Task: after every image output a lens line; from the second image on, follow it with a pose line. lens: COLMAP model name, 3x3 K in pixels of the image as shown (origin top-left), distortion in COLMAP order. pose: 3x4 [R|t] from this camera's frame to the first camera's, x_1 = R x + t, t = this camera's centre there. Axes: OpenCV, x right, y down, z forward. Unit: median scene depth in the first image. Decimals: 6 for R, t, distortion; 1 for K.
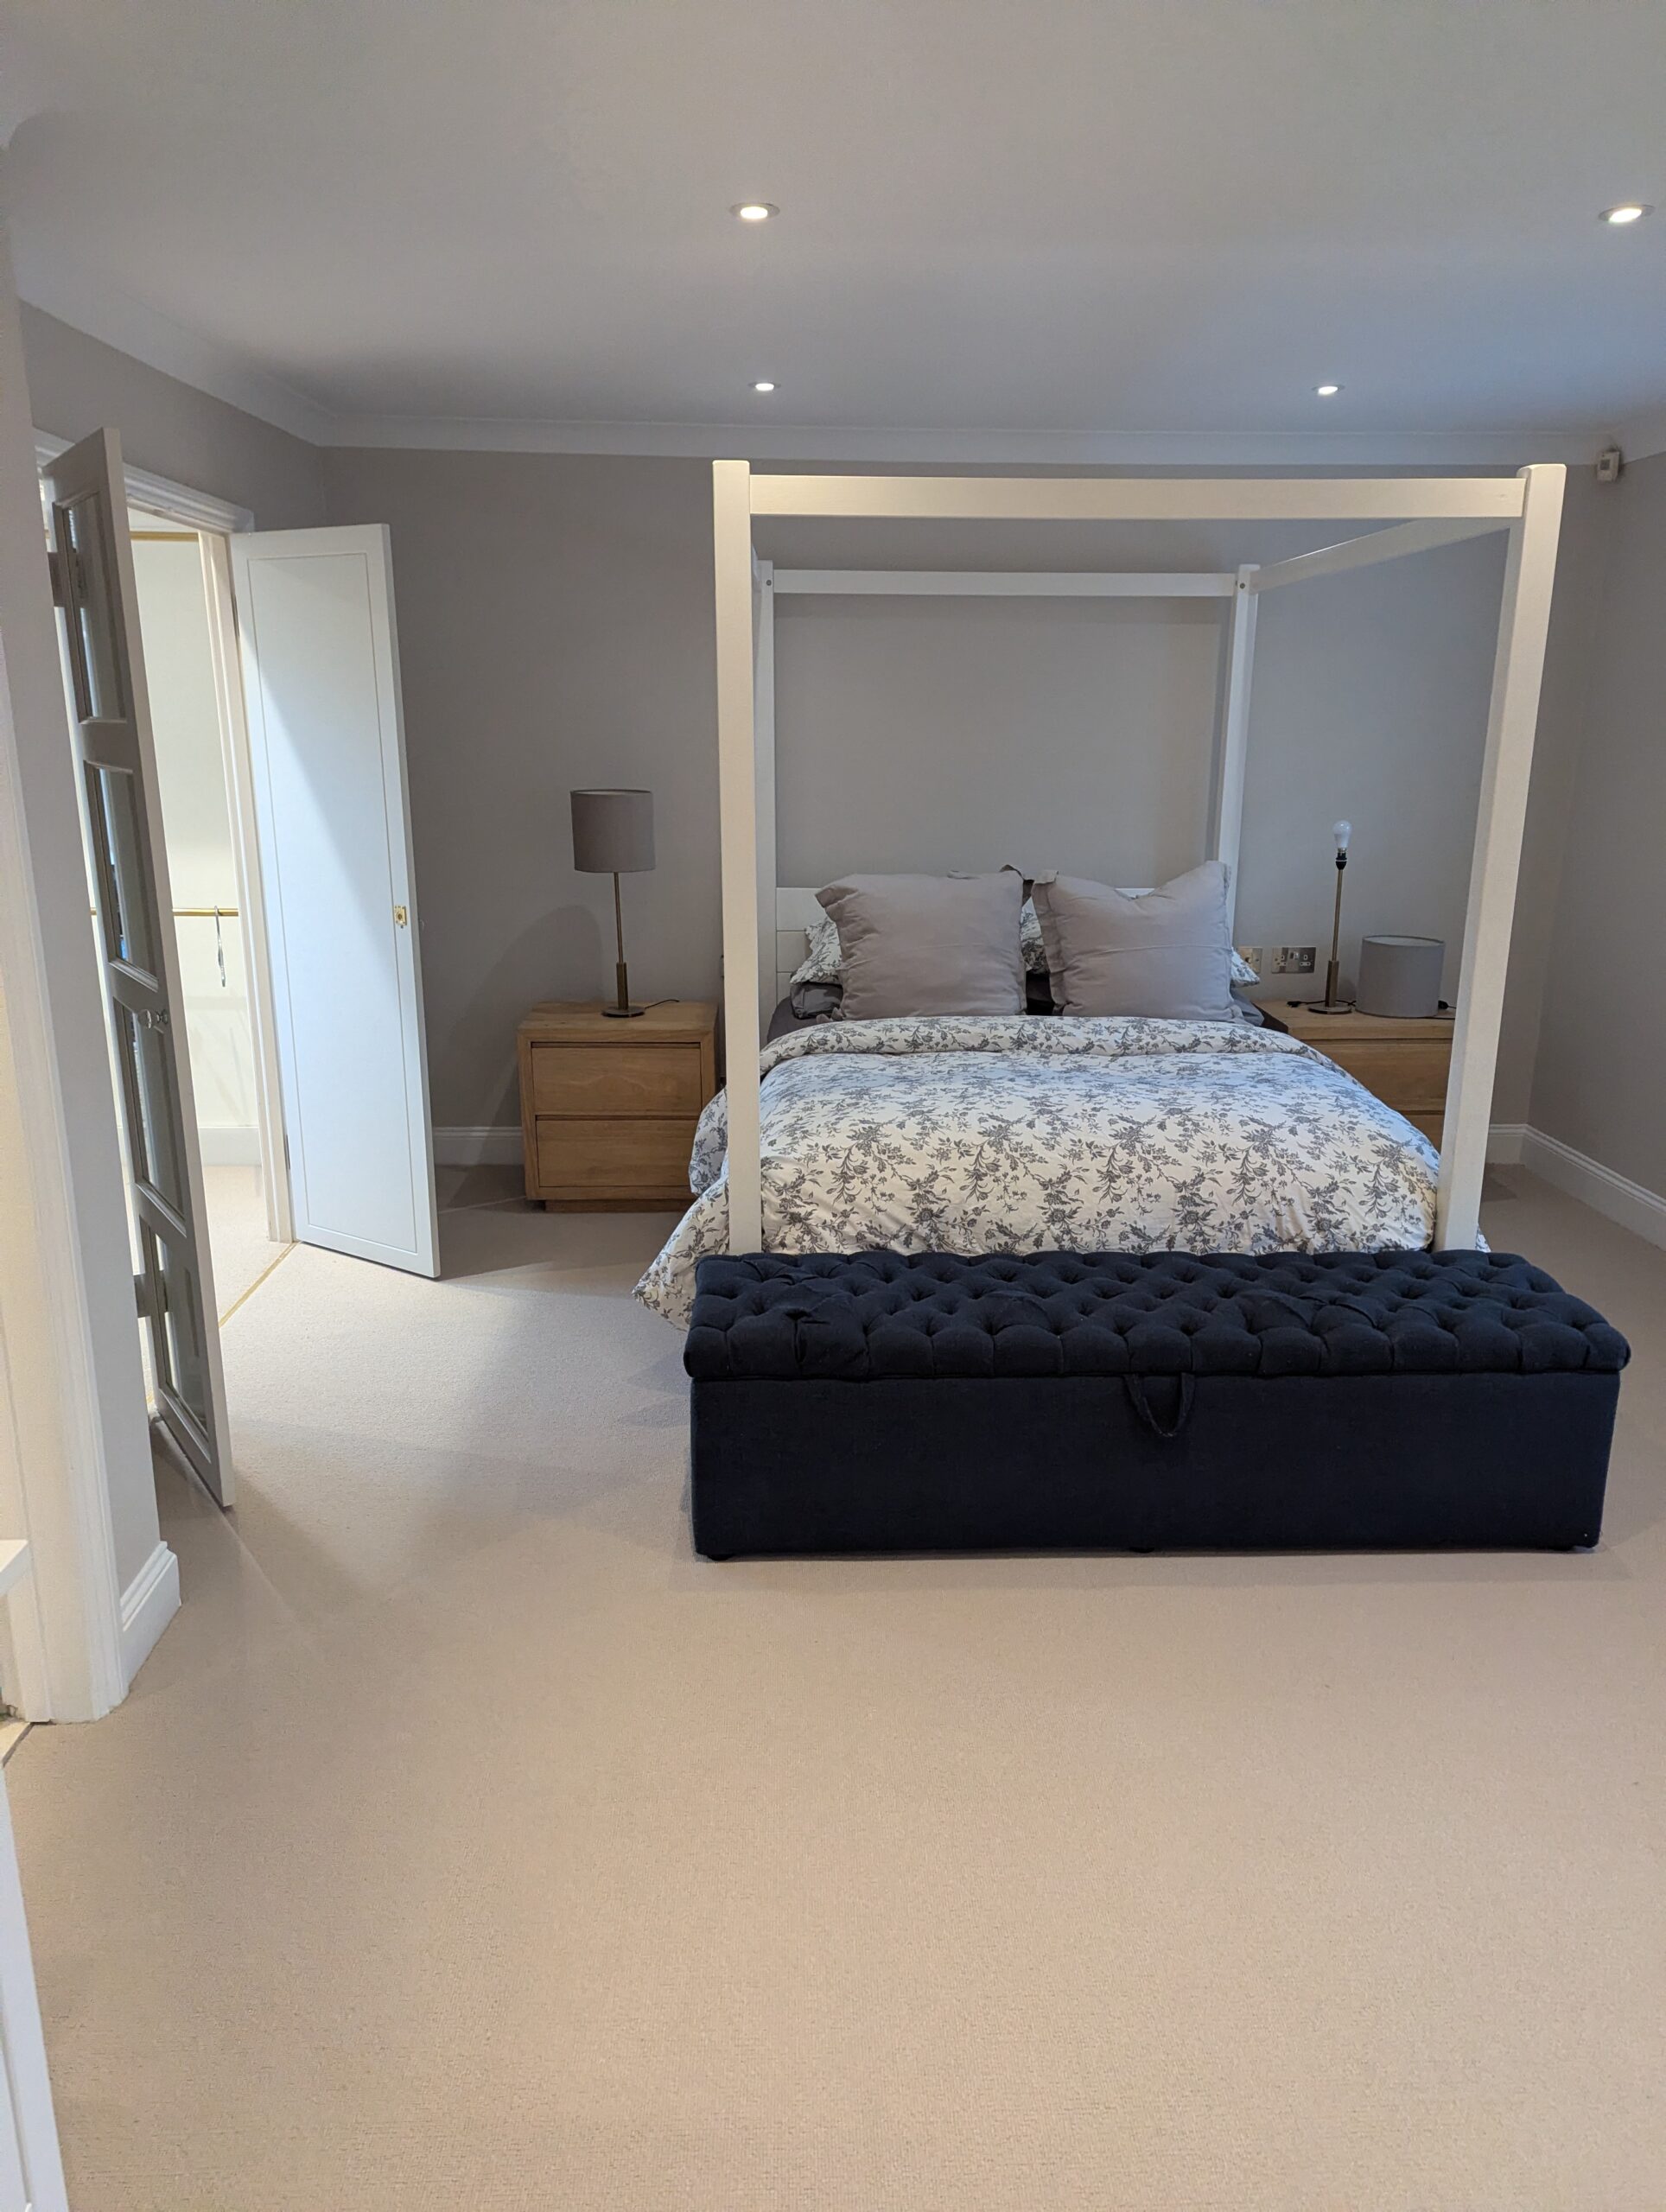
lens RADIAL K [[1525.8, 0, 857.4], [0, 1525.8, 1113.7], [0, 0, 1]] dist [0.084166, -0.080205]
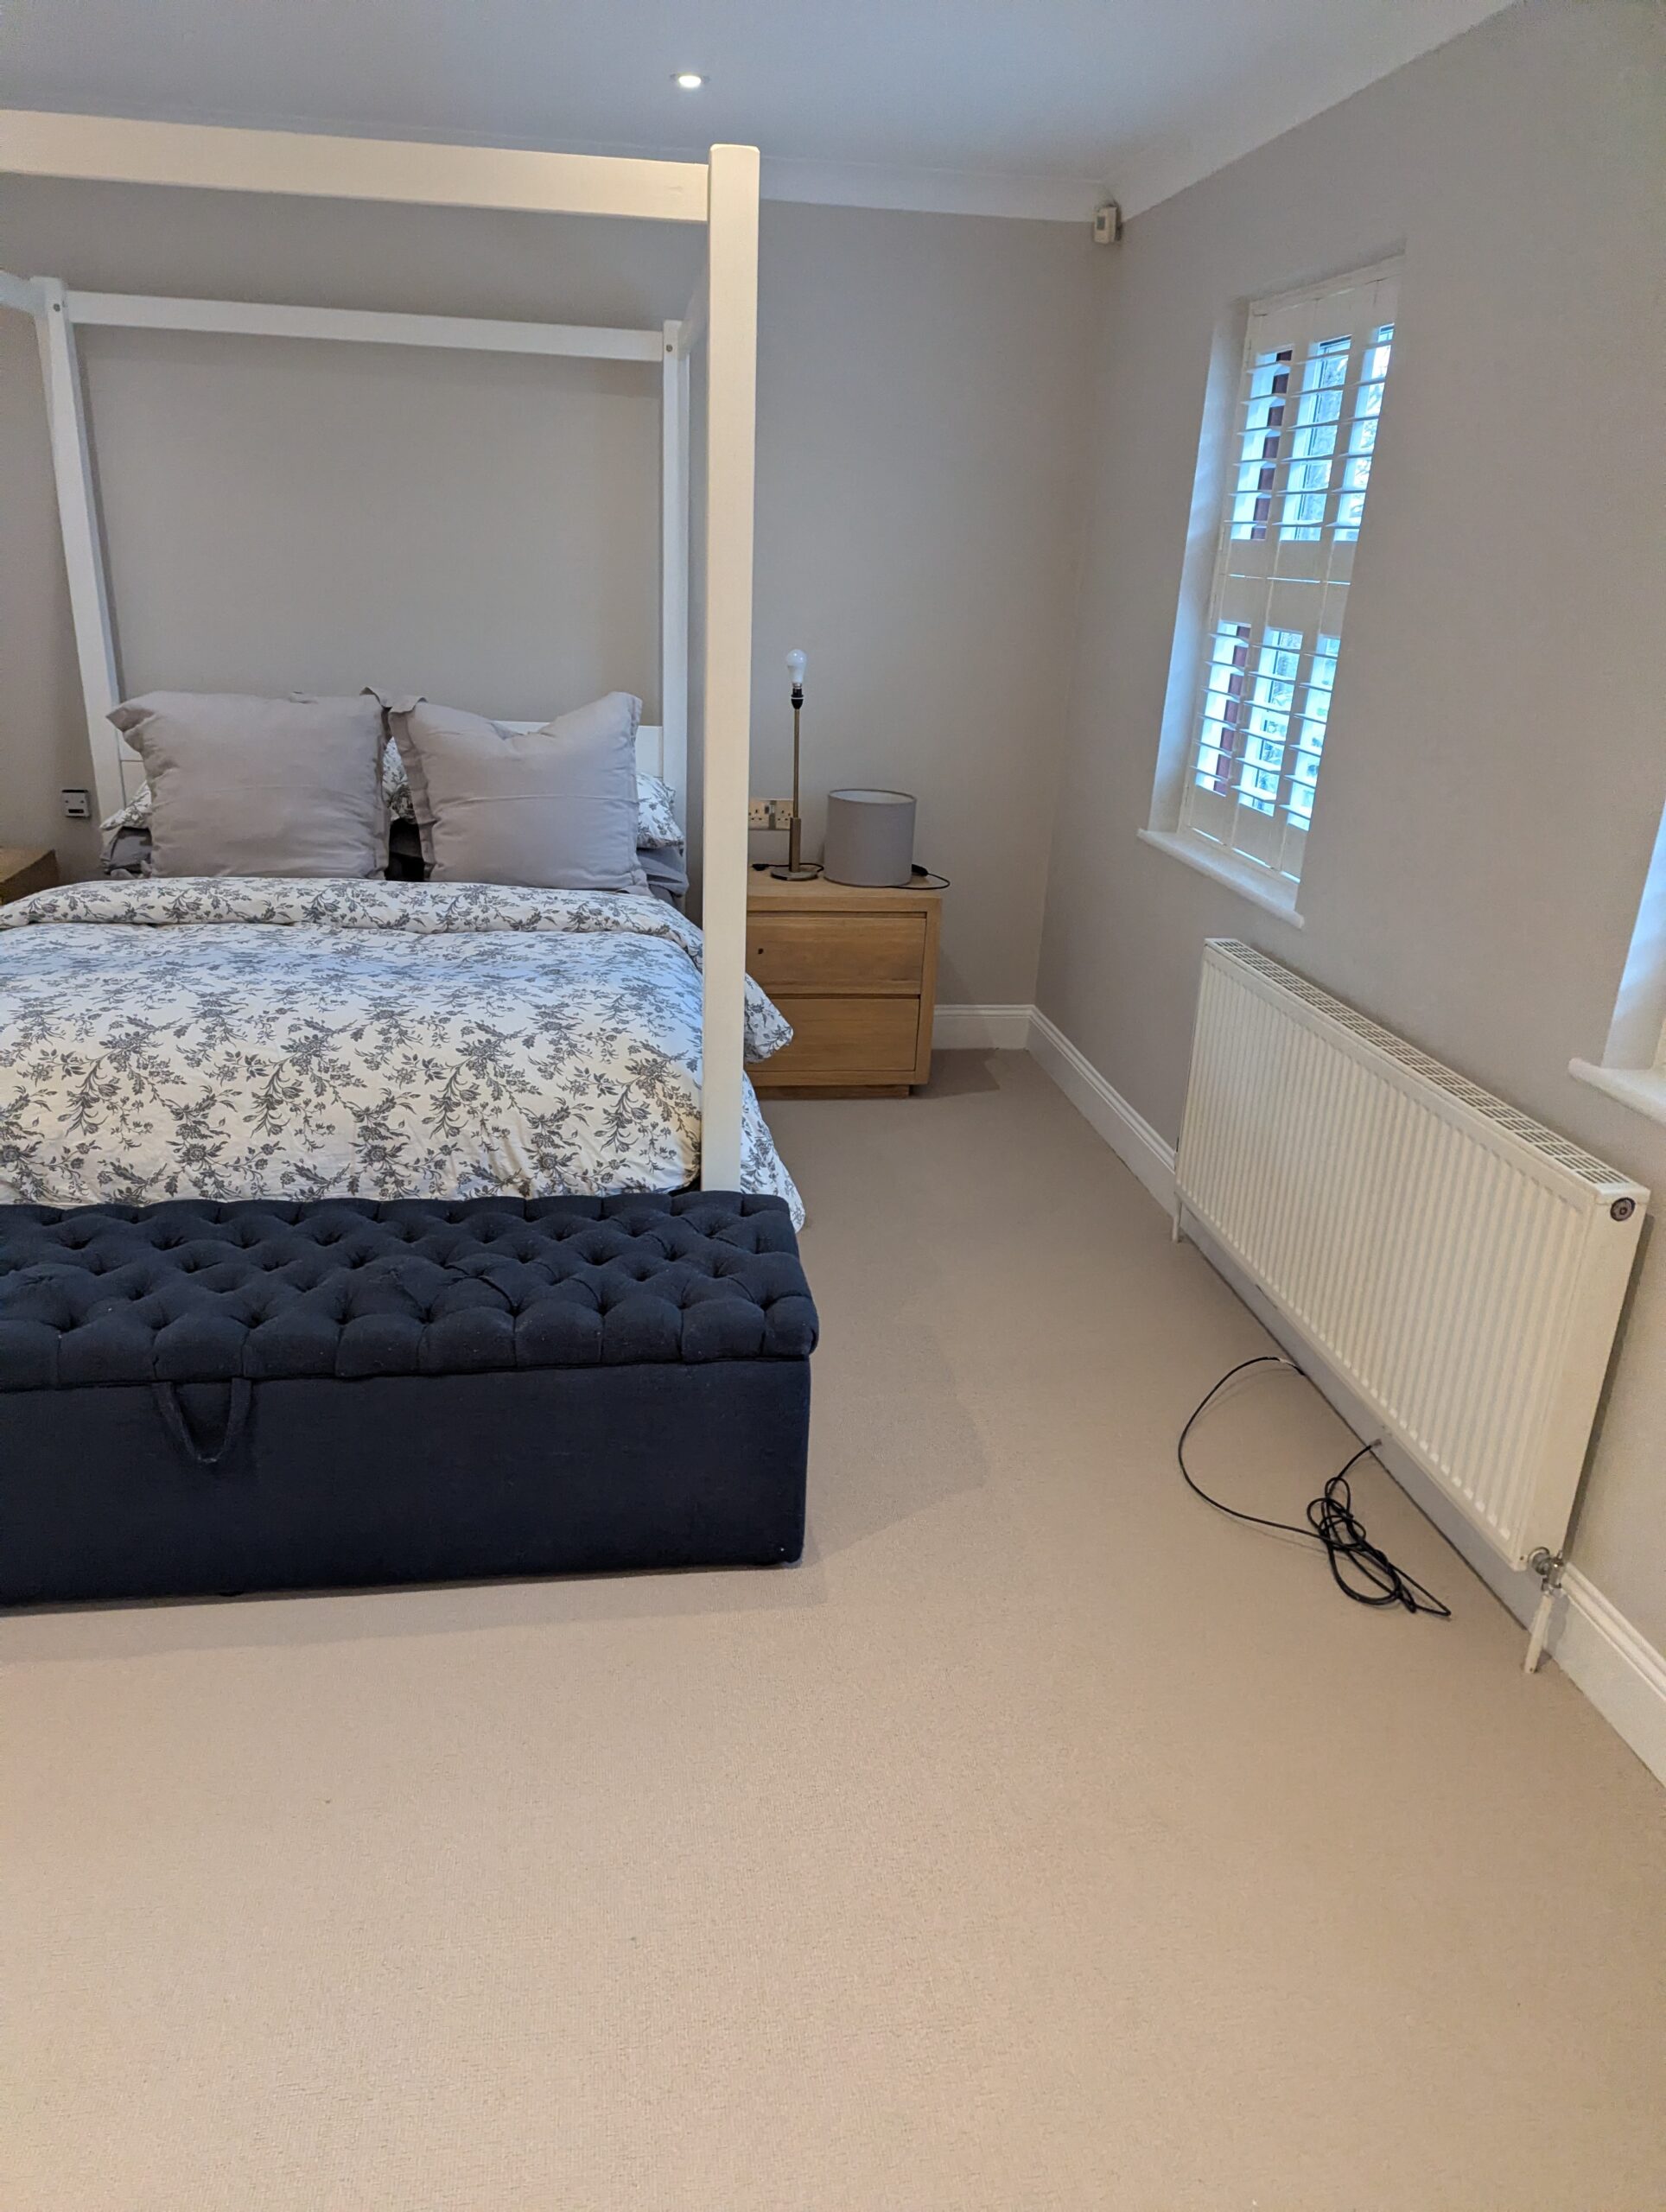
lens RADIAL K [[1525.8, 0, 857.4], [0, 1525.8, 1113.7], [0, 0, 1]] dist [0.084166, -0.080205]
pose [[0.993419, -0.002783, 0.114501, 0.370593], [-0.009369, 0.994380, 0.105457, -0.037742], [-0.114151, -0.105835, 0.987810, 0.197169]]
